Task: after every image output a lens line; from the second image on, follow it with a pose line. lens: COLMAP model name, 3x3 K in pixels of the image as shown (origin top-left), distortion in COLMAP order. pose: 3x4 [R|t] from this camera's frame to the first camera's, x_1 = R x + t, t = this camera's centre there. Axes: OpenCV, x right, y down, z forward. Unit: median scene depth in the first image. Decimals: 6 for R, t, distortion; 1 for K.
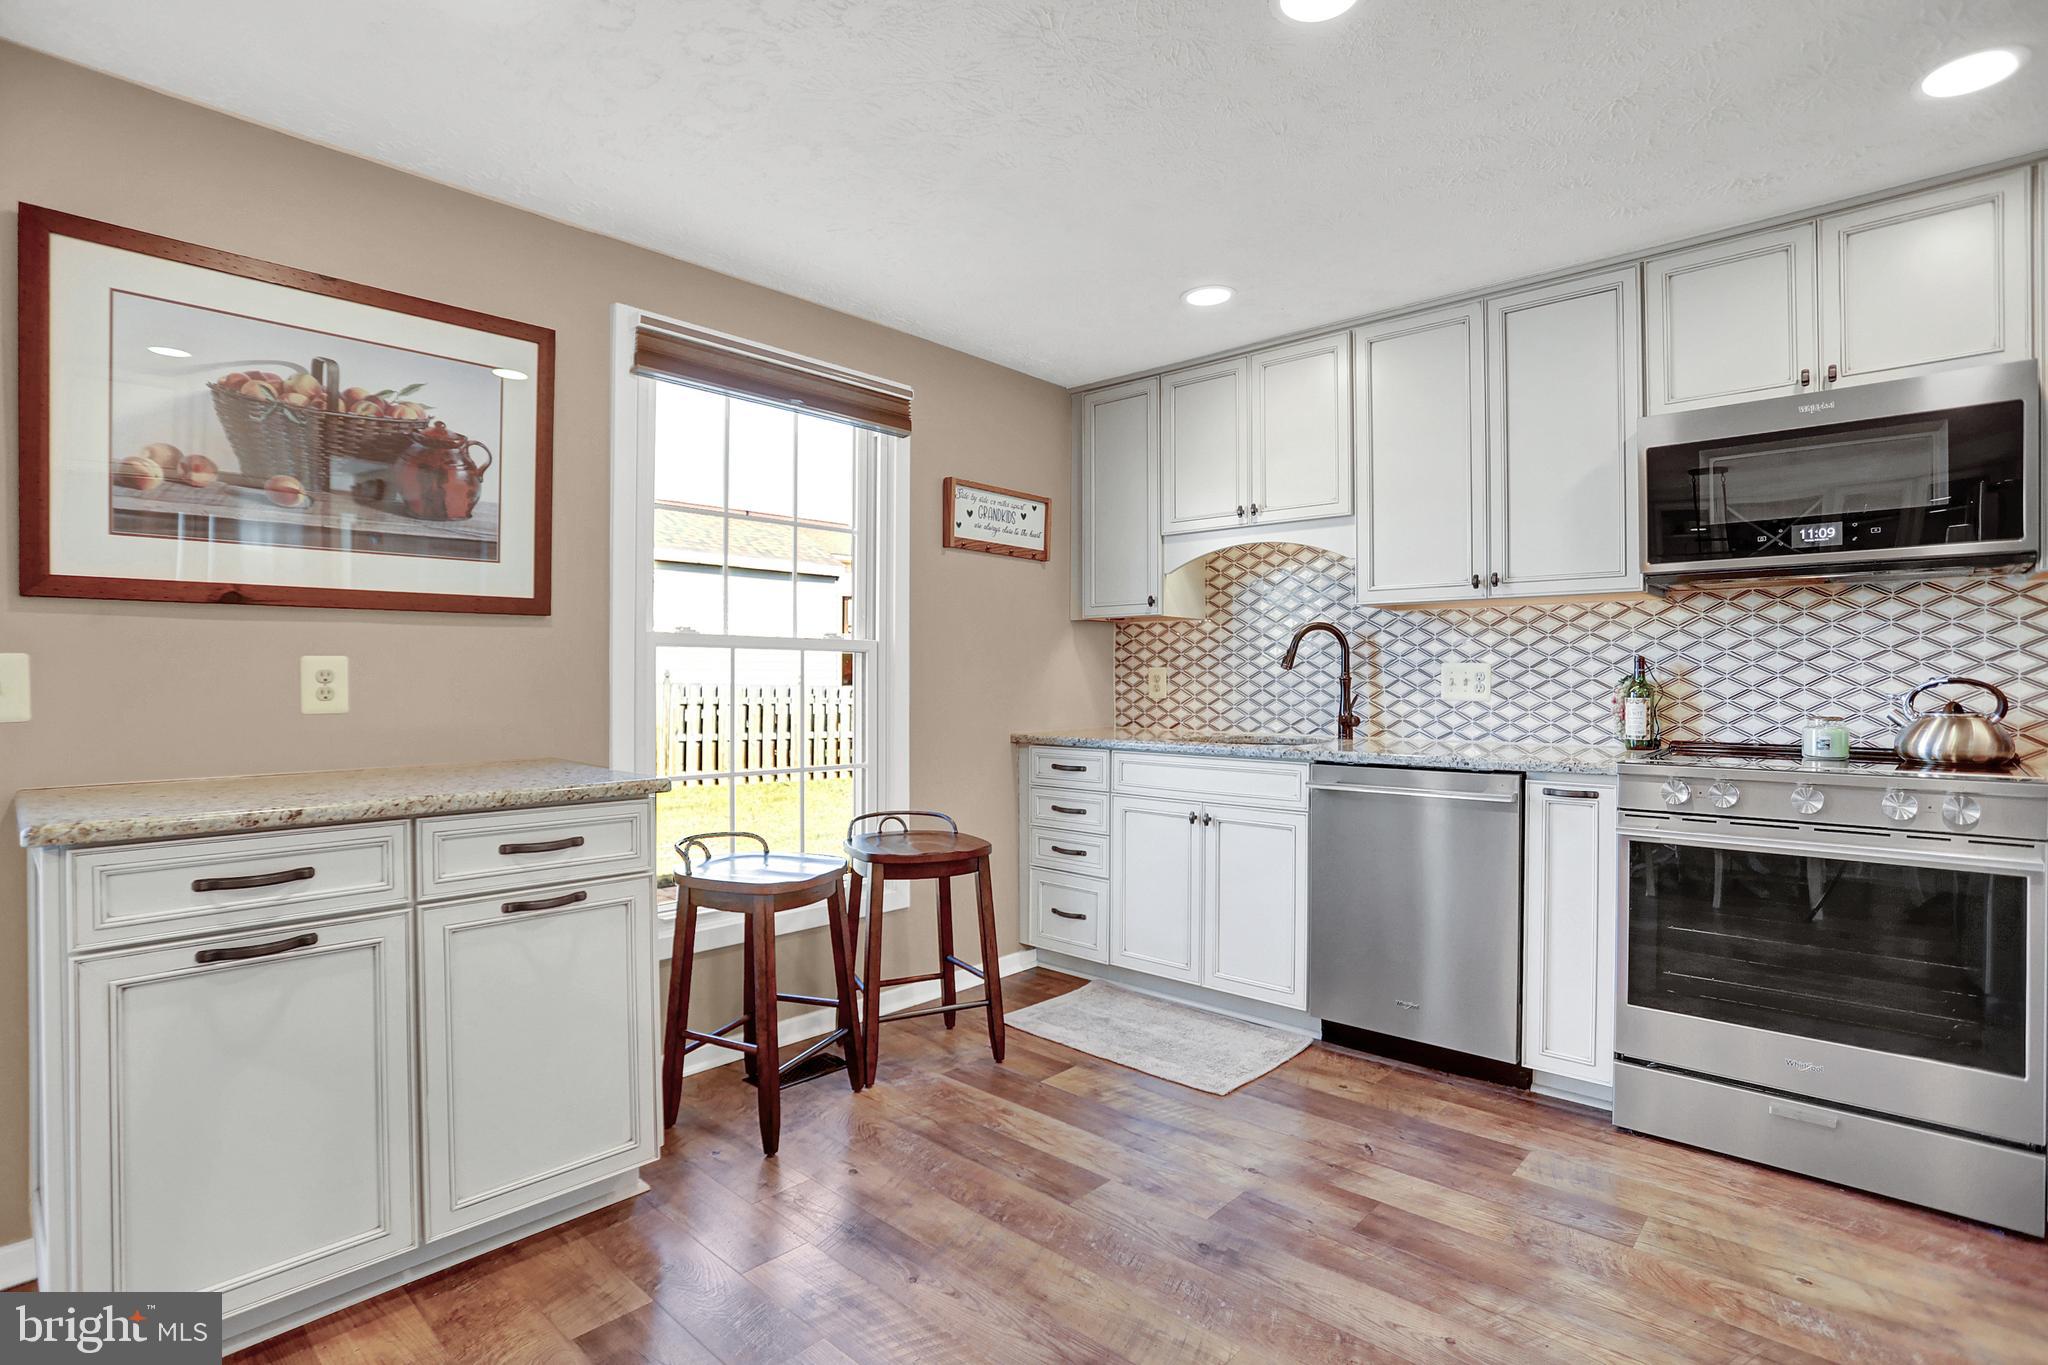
lens RADIAL K [[996.0, 0, 1024.1], [0, 996.0, 678.1], [0, 0, 1]] dist [-0.075236, 0.033347]
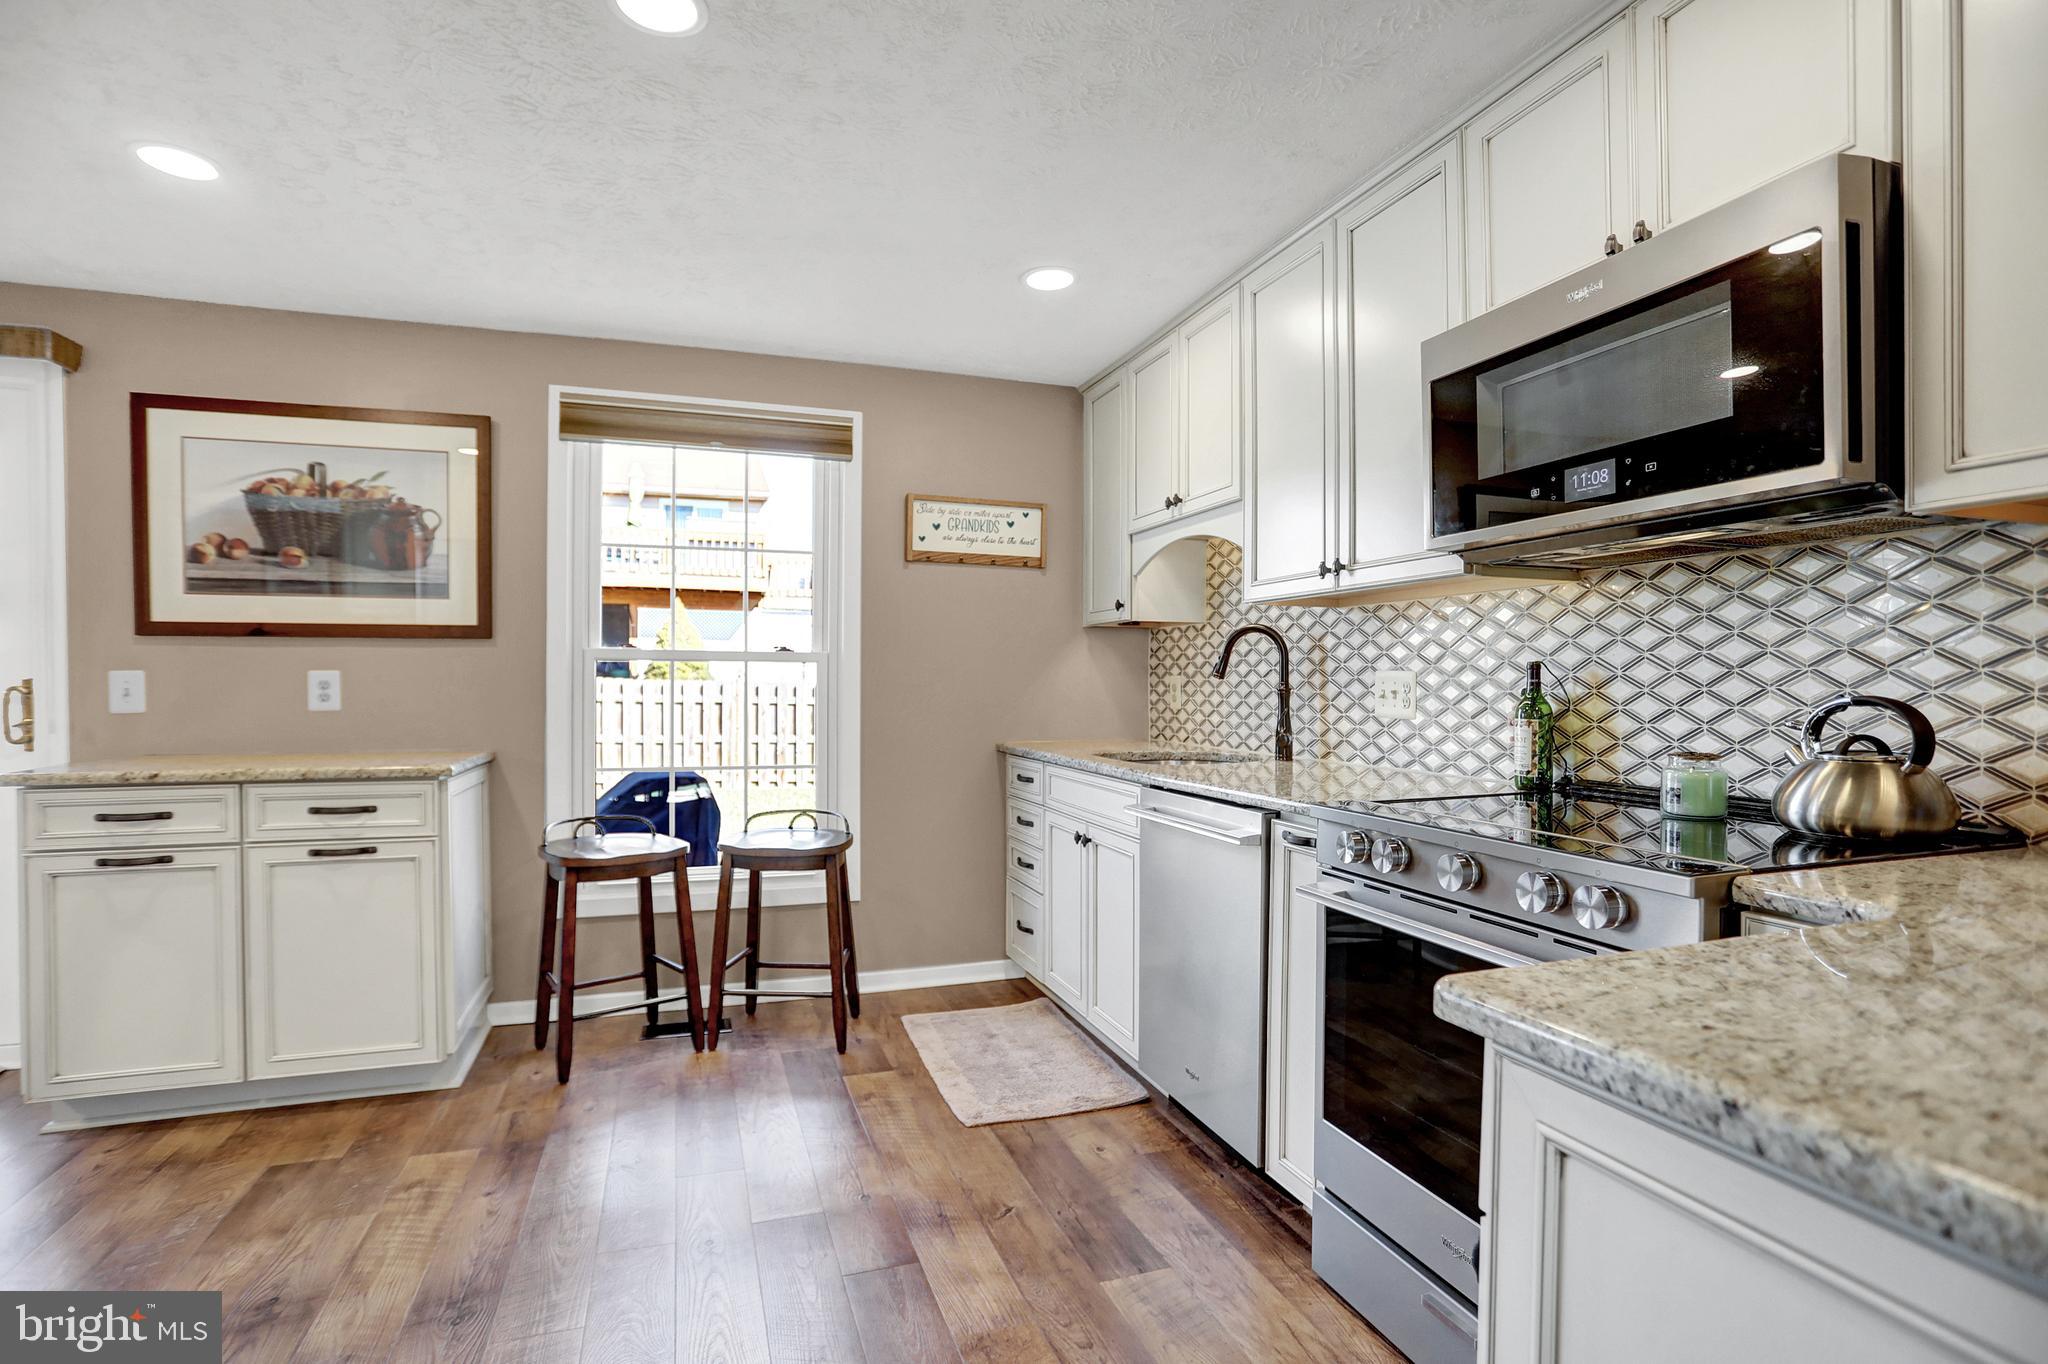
lens RADIAL K [[996.9, 0, 1027.0], [0, 996.9, 687.5], [0, 0, 1]] dist [-0.073443, 0.031842]
pose [[0.881492, 0.004600, -0.472177, 0.676913], [-0.002580, 0.999985, 0.004927, -0.005999], [0.472193, -0.003125, 0.881490, 0.179909]]
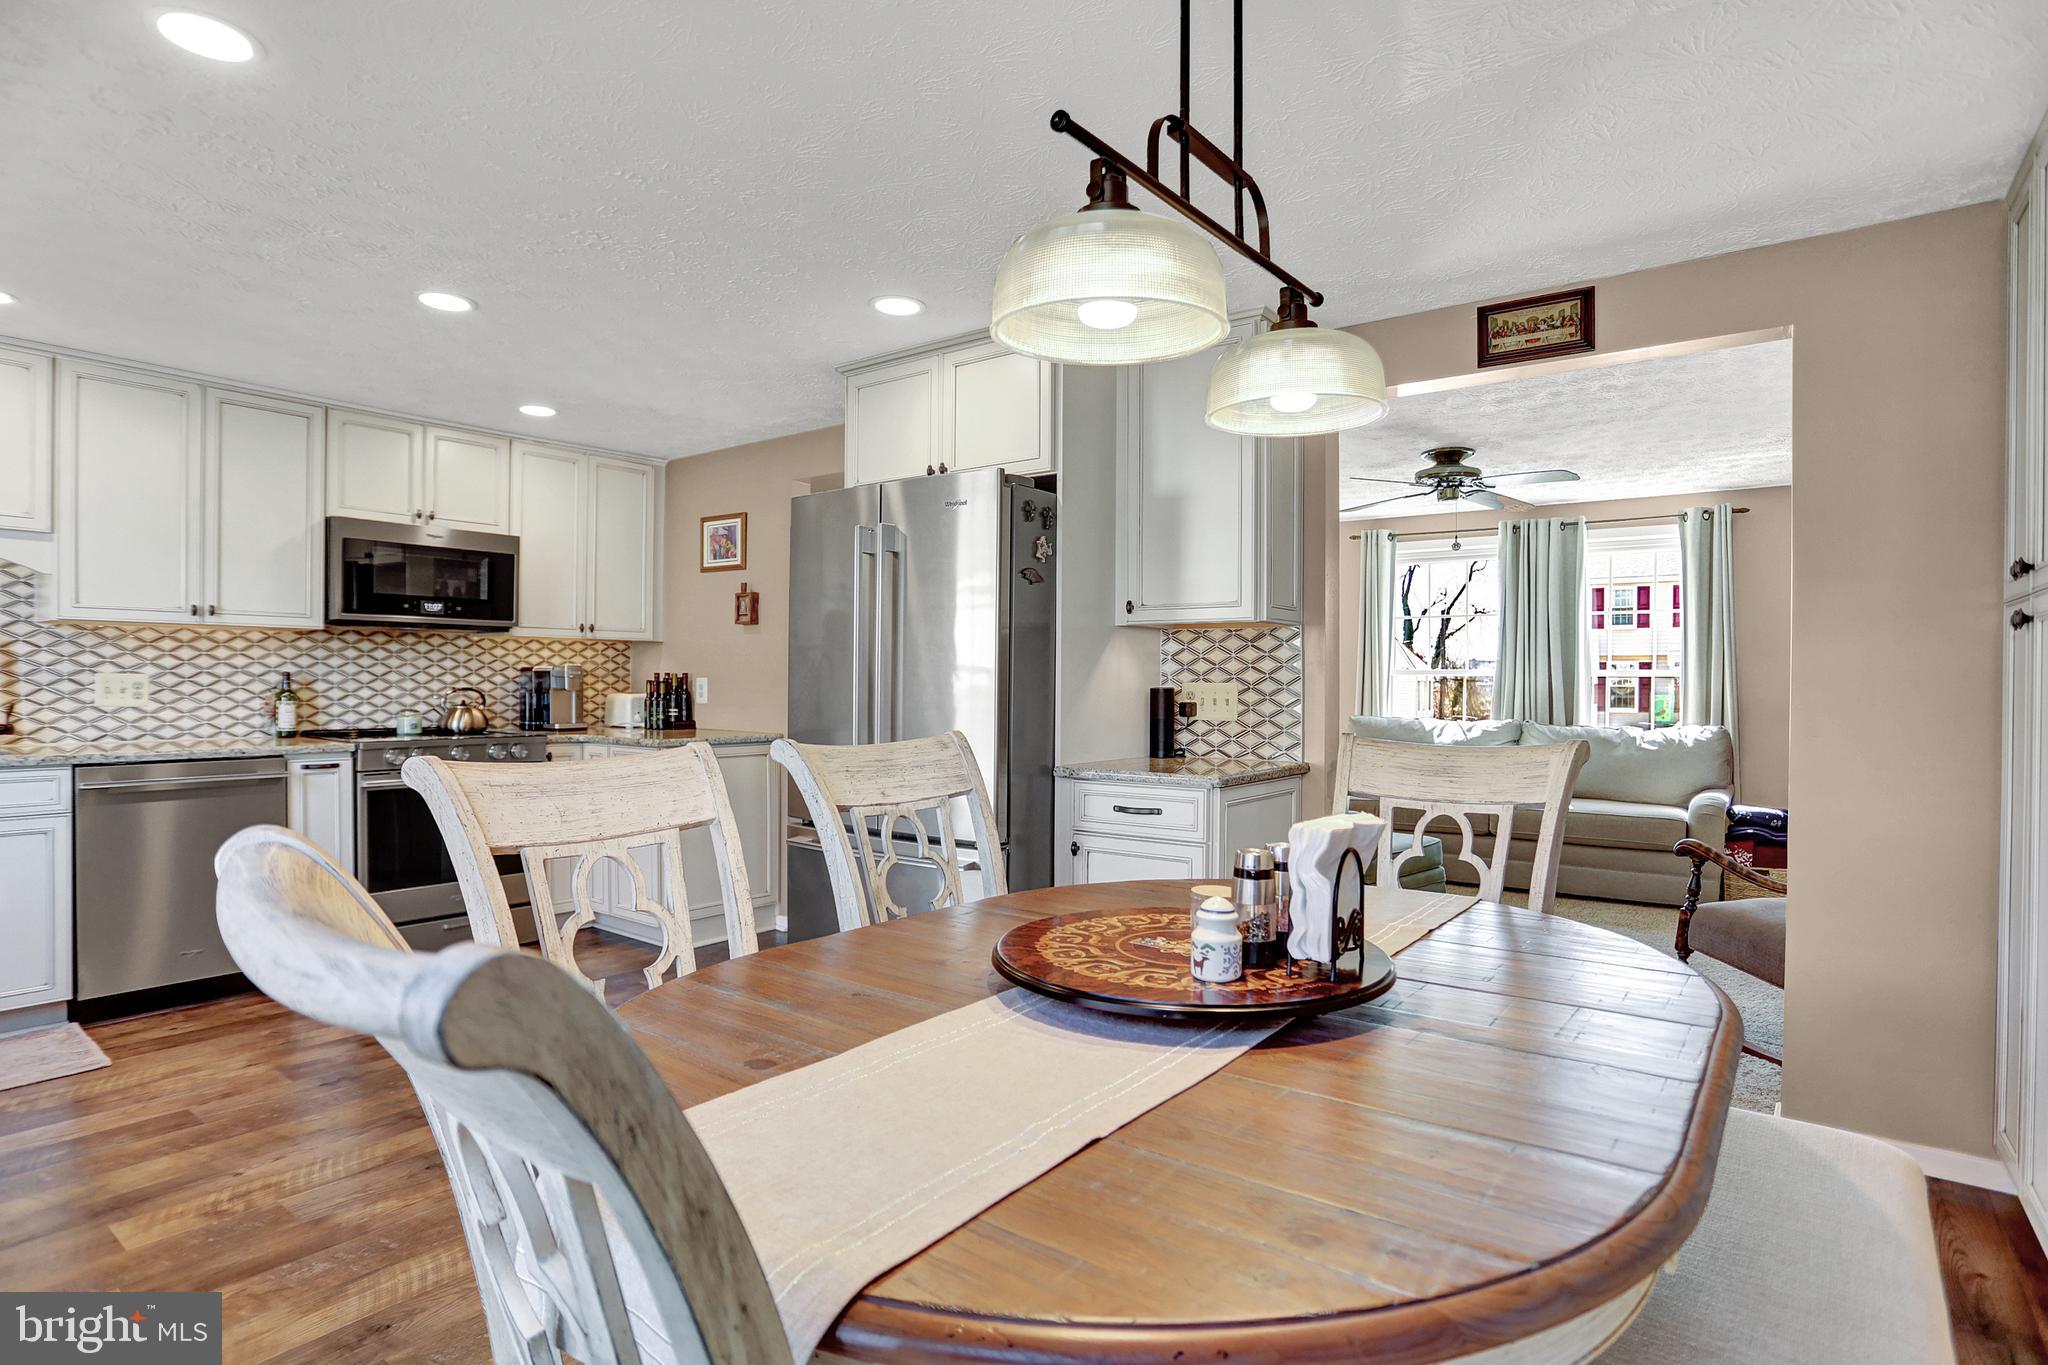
lens RADIAL K [[1055.2, 0, 1017.4], [0, 1055.2, 688.1], [0, 0, 1]] dist [-0.068119, 0.034929]
pose [[-0.091709, -0.004982, 0.995773, -0.999223], [-0.006066, 0.999972, 0.004444, -0.012105], [-0.995767, -0.005633, -0.091736, 0.083017]]
